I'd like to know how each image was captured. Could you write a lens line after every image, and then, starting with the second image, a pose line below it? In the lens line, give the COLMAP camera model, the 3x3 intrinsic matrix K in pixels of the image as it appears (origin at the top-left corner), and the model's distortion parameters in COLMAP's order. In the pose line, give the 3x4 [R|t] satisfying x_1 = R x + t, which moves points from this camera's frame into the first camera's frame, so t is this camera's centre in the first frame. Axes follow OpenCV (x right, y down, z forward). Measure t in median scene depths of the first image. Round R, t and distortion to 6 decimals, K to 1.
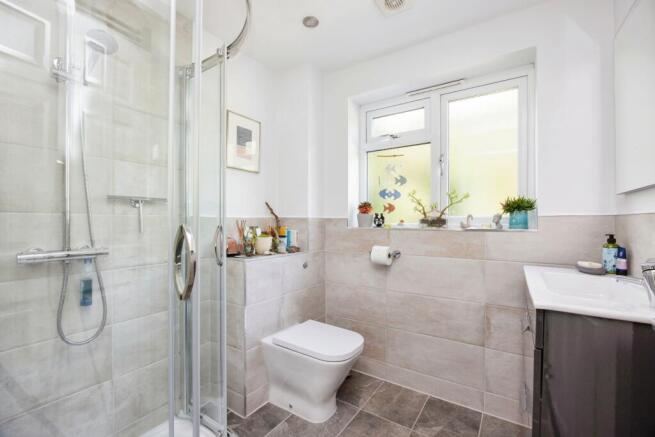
lens RADIAL K [[283.5, 0, 327.0], [0, 283.5, 227.0], [0, 0, 1]] dist [-0.016618, 0.000328]
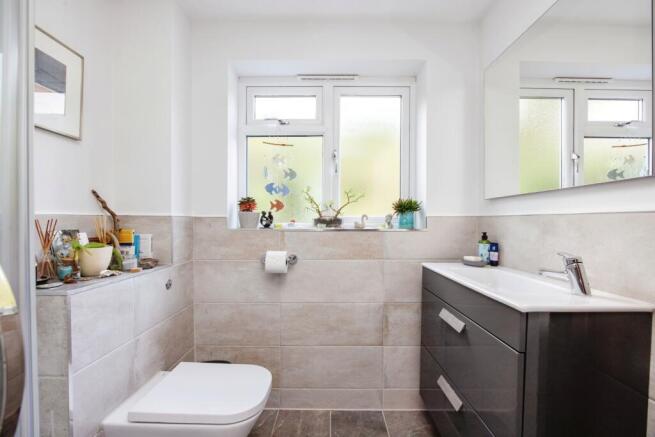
lens RADIAL K [[283.5, 0, 327.0], [0, 283.5, 227.0], [0, 0, 1]] dist [-0.016618, 0.000328]
pose [[0.833228, -0.011527, 0.552810, -0.141815], [0.009379, 0.999933, 0.006713, -0.006998], [-0.552851, -0.000409, 0.833280, 0.227756]]
